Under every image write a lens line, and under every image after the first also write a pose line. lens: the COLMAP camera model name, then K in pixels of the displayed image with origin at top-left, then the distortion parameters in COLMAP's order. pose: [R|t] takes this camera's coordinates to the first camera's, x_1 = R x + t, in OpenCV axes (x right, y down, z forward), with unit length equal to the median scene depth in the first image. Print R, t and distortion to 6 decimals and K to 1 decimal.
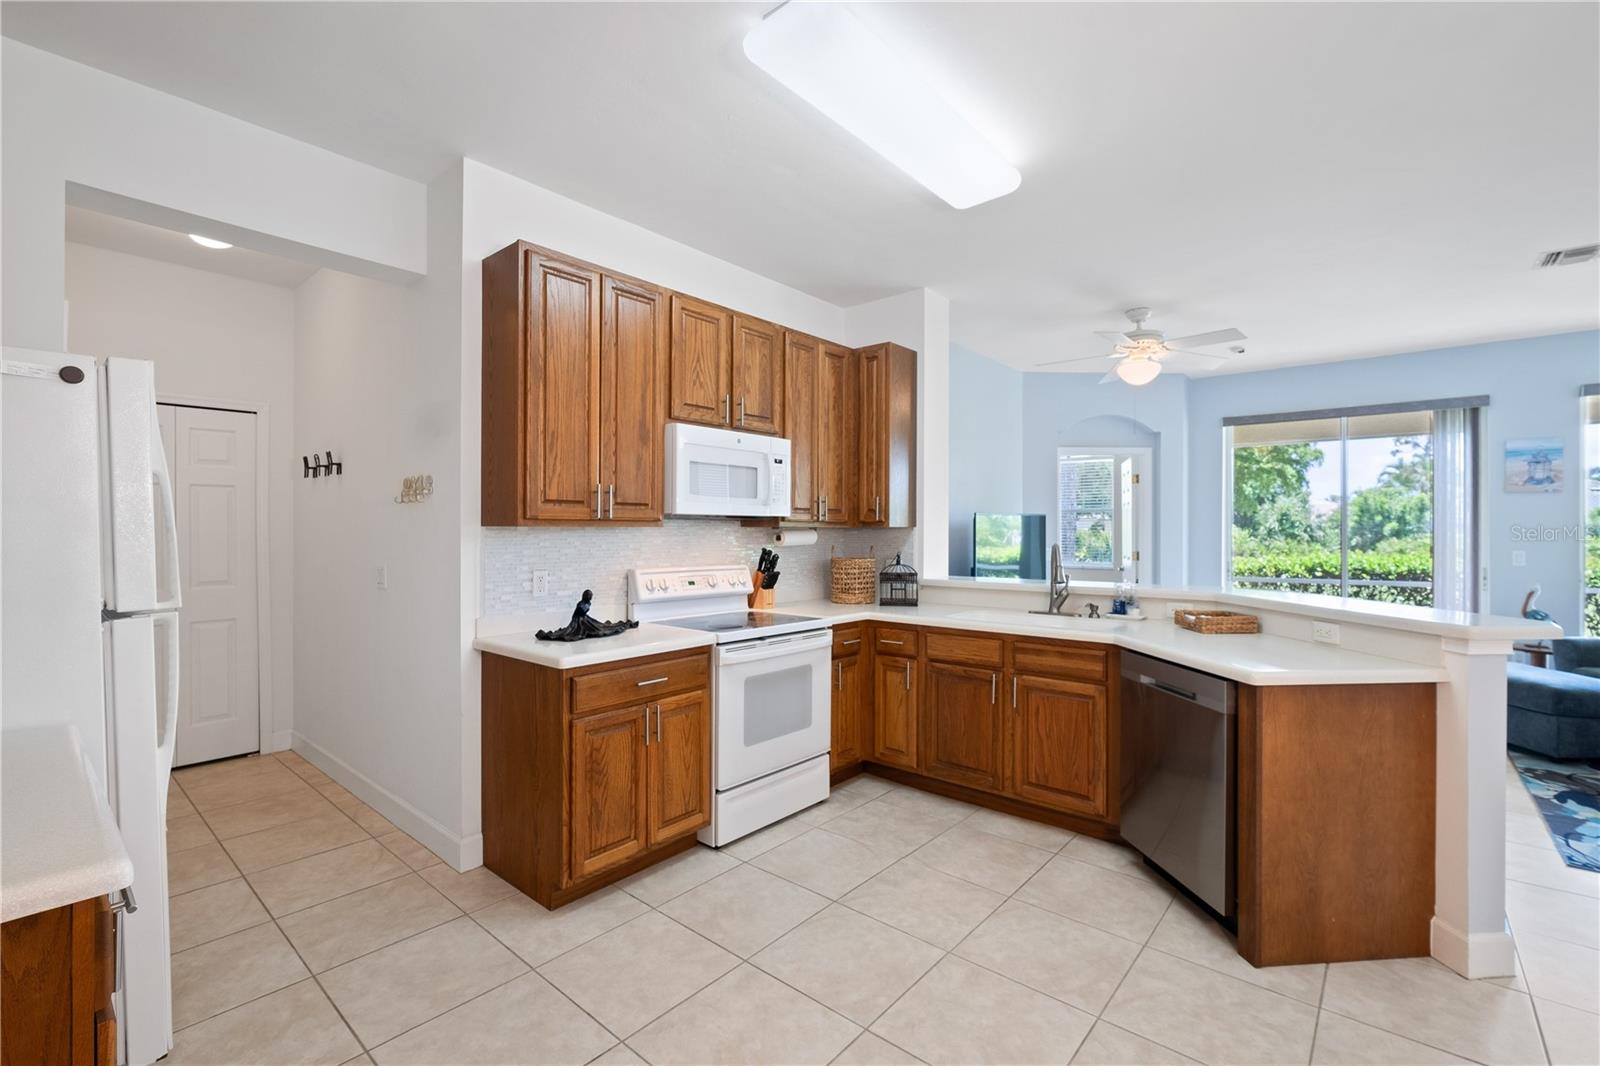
lens RADIAL K [[700.3, 0, 794.6], [0, 700.3, 527.3], [0, 0, 1]] dist [-0.003770, -0.000133]
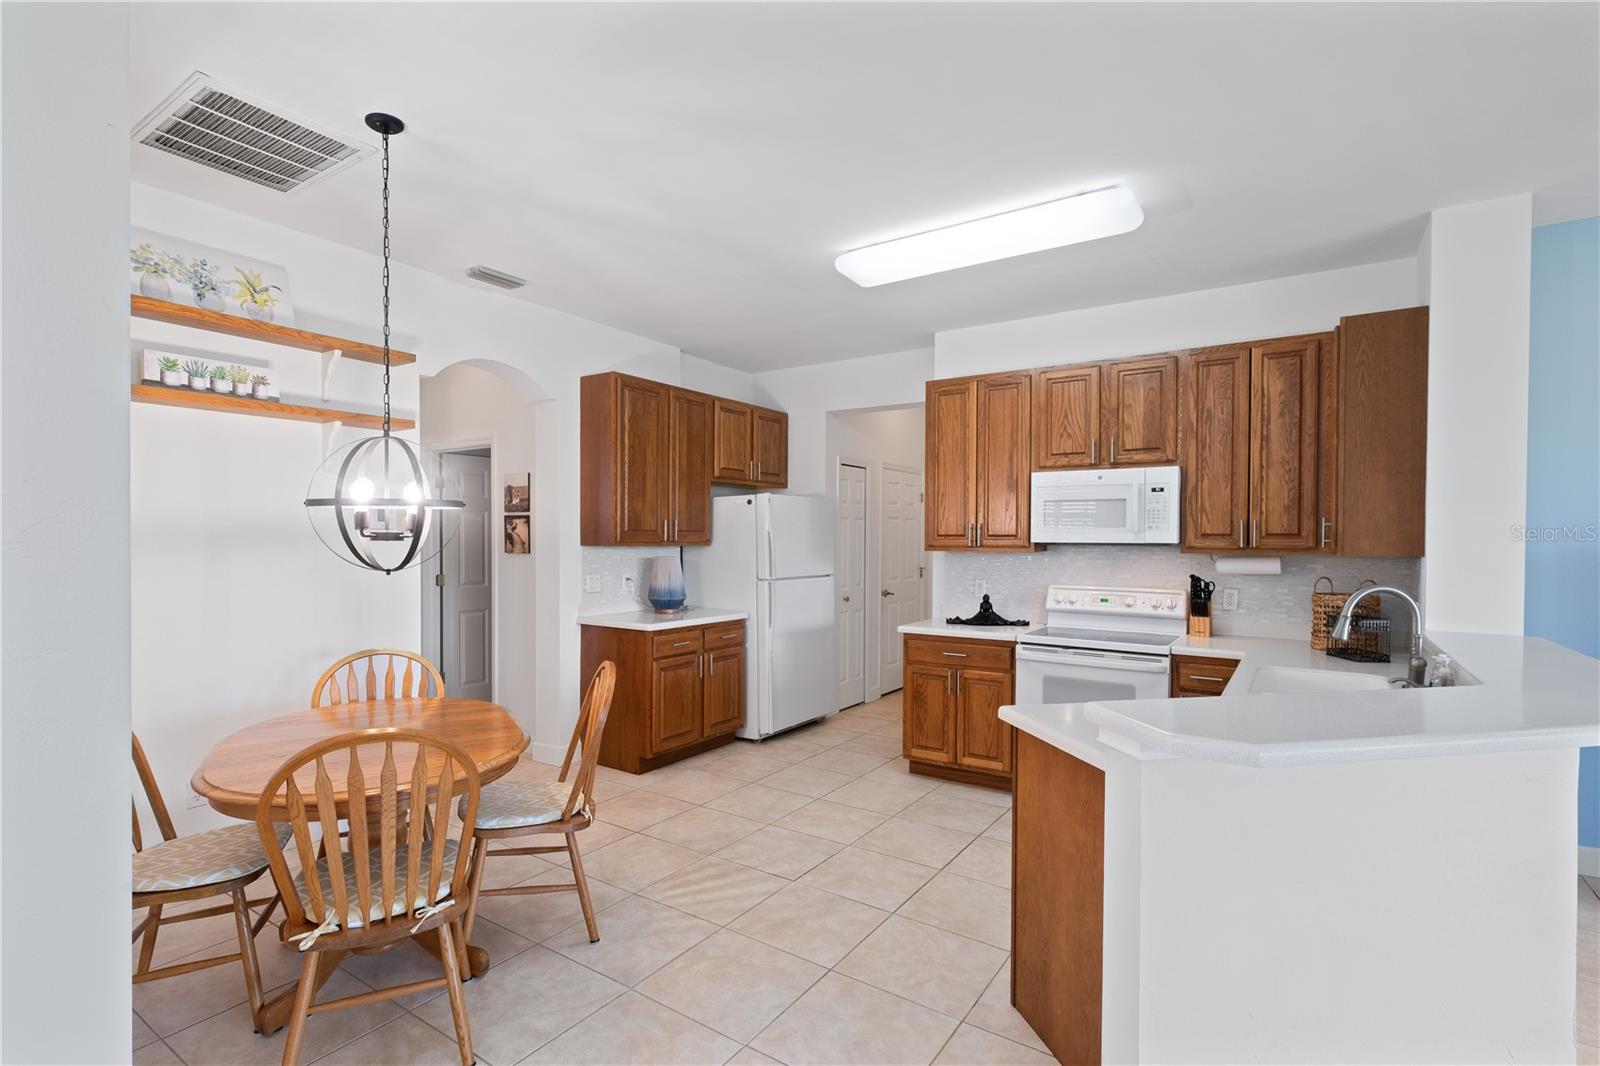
lens RADIAL K [[757.0, 0, 792.7], [0, 757.0, 549.1], [0, 0, 1]] dist [-0.001089, 0.000020]
pose [[0.117432, 0.011336, -0.993016, 1.058586], [-0.001210, 0.999936, 0.011272, -0.019584], [0.993080, -0.000122, 0.117438, 0.351154]]
